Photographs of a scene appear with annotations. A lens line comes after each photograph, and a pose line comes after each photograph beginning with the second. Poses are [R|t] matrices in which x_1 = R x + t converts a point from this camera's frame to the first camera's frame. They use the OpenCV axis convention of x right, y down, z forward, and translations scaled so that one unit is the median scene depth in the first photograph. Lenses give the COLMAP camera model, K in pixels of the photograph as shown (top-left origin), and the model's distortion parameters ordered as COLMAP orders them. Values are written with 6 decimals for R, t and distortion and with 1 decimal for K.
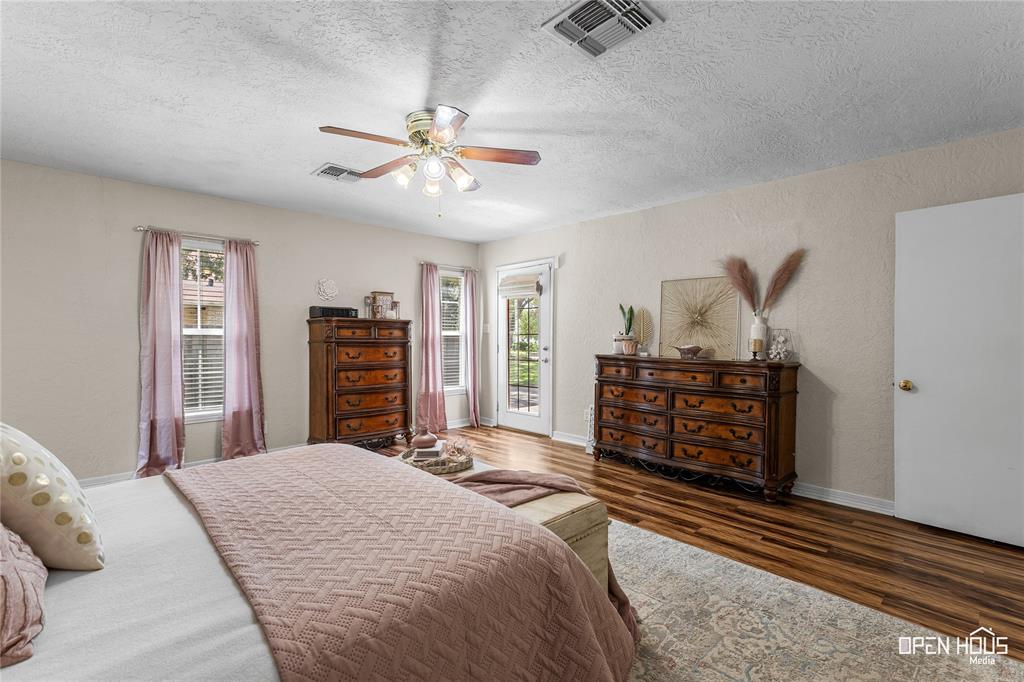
lens RADIAL K [[468.6, 0, 514.4], [0, 468.6, 340.6], [0, 0, 1]] dist [0.011395, -0.002400]
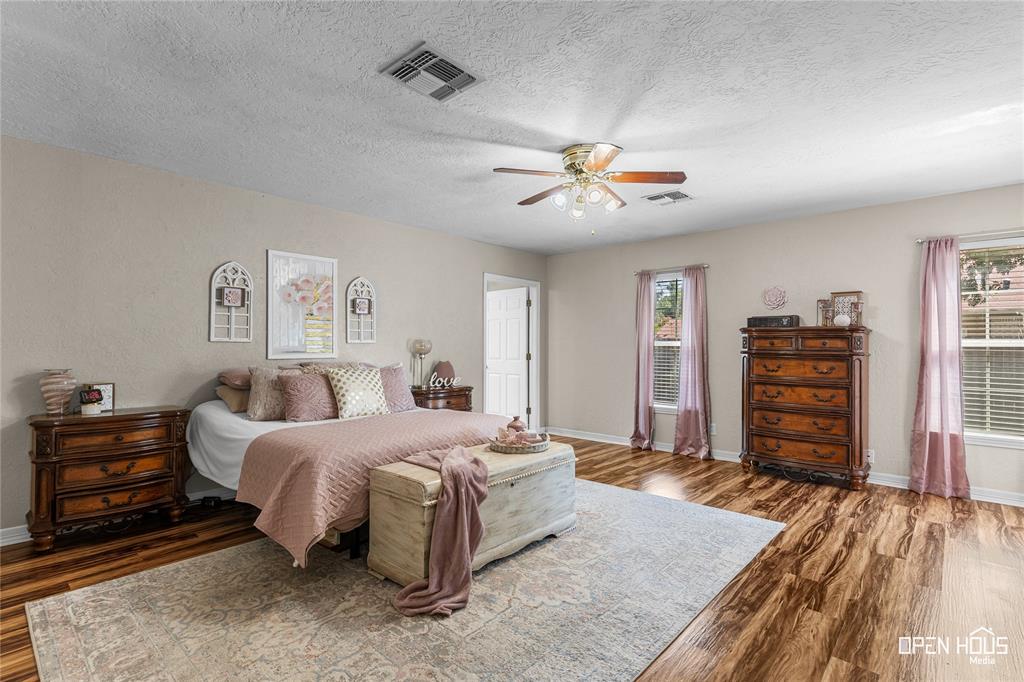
lens RADIAL K [[468.6, 0, 519.7], [0, 468.6, 345.6], [0, 0, 1]] dist [0.011395, -0.002400]
pose [[0.089253, -0.003063, -0.996004, 0.571376], [-0.012058, 0.999919, -0.004156, -0.003029], [0.995936, 0.012381, 0.089209, 0.470317]]
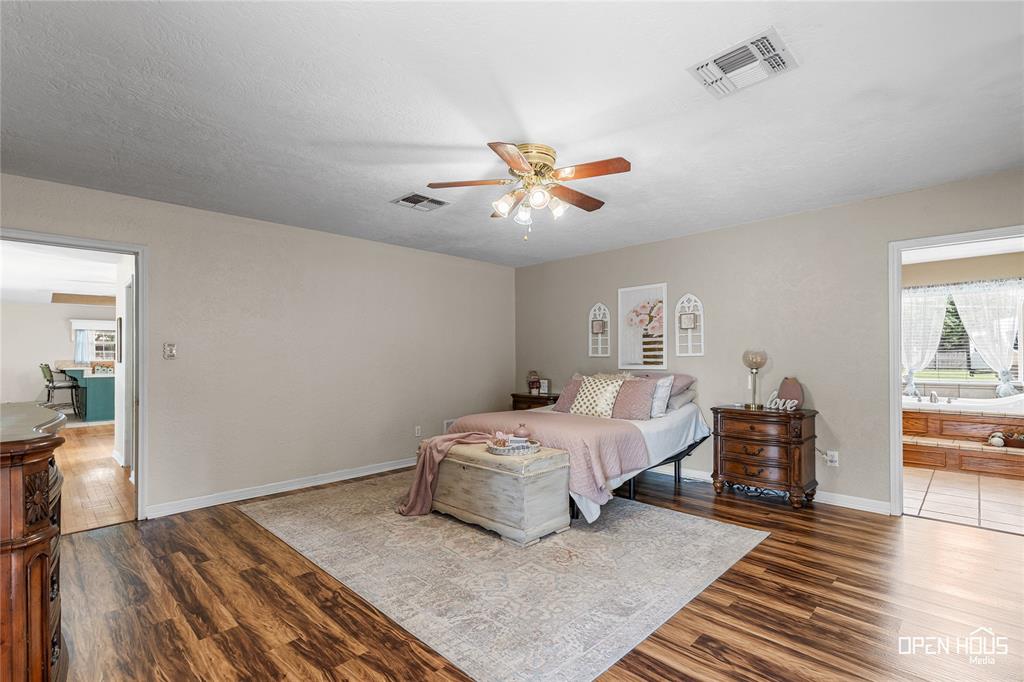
lens RADIAL K [[468.6, 0, 550.7], [0, 468.6, 351.0], [0, 0, 1]] dist [0.011395, -0.002400]
pose [[-0.994916, 0.004696, -0.100601, -0.071232], [0.005423, 0.999961, -0.006957, -0.014839], [0.100565, -0.007467, -0.994903, 1.279379]]
